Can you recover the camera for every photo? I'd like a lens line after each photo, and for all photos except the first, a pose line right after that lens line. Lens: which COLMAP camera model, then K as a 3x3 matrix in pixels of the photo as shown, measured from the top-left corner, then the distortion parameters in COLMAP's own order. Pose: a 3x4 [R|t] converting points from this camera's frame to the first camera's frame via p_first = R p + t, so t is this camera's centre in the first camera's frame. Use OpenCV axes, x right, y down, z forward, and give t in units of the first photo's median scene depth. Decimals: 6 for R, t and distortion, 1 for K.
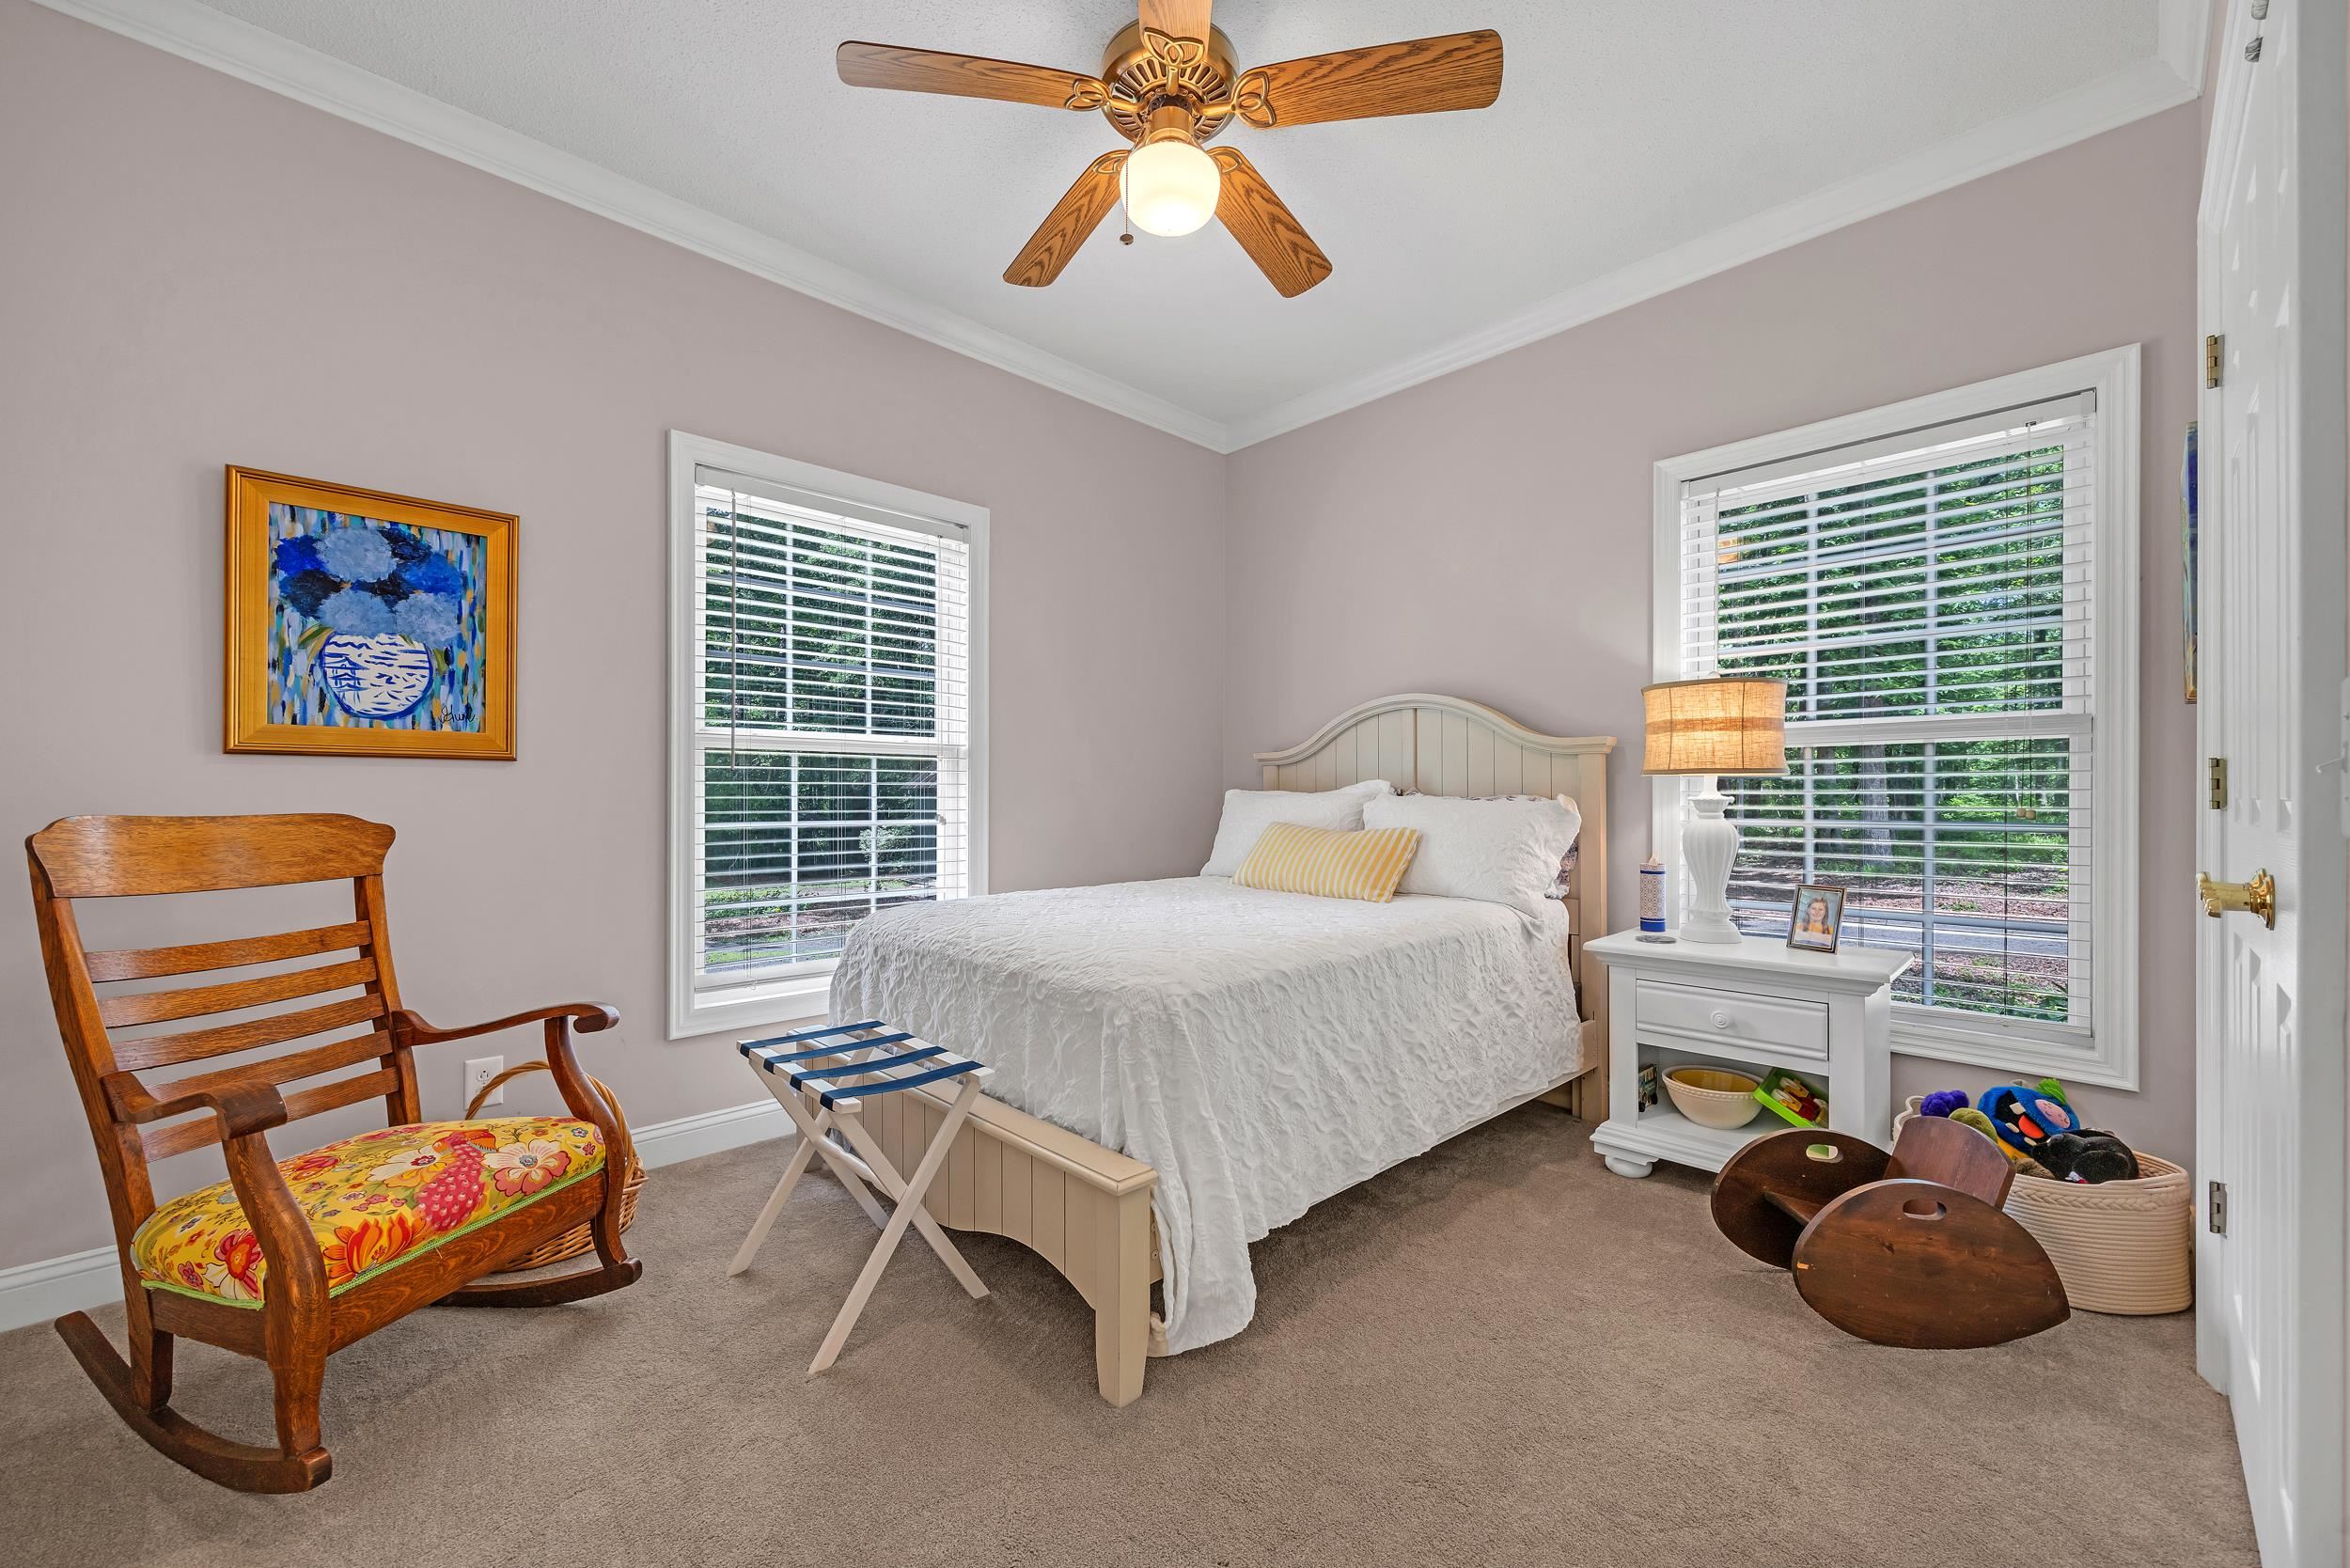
lens RADIAL K [[922.5, 0, 1176.5], [0, 922.5, 790.9], [0, 0, 1]] dist [0.000789, 0.000046]
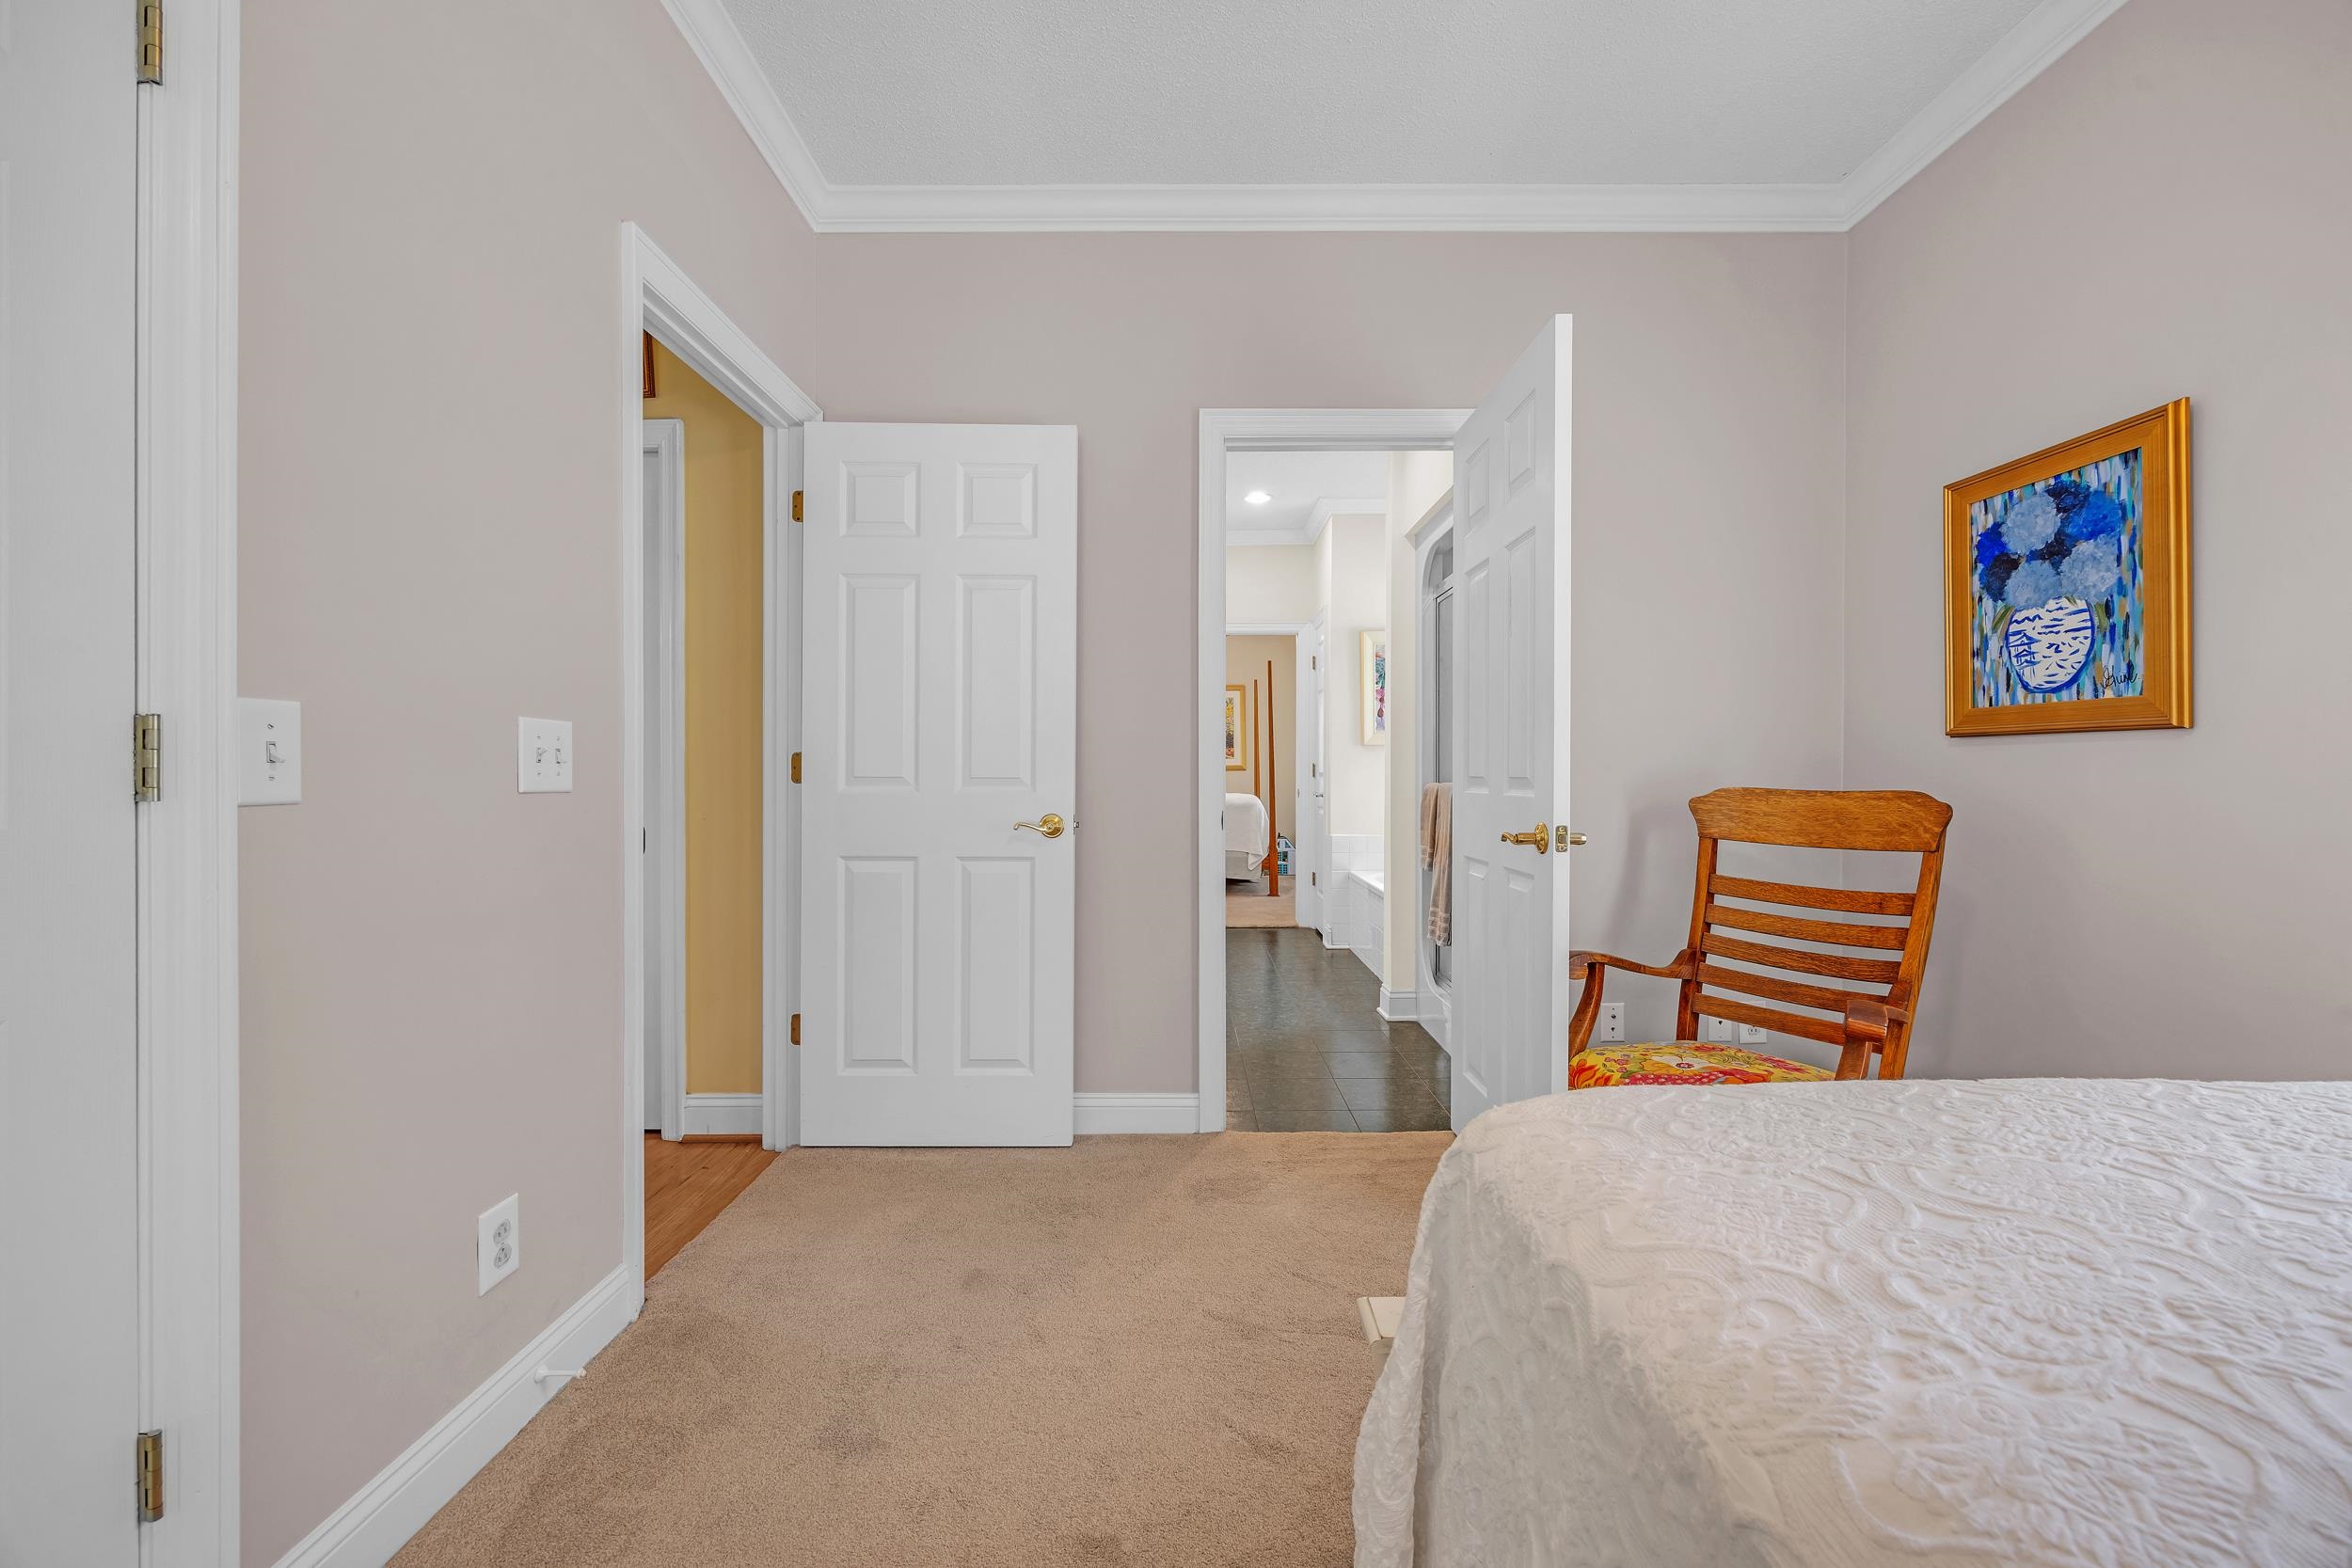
lens RADIAL K [[923.1, 0, 1178.5], [0, 923.1, 775.5], [0, 0, 1]] dist [0.000789, 0.000046]
pose [[-0.695110, 0.001995, -0.718901, 0.418621], [0.005686, 0.999980, -0.002722, 0.003680], [0.718881, -0.005980, -0.695108, 1.017060]]
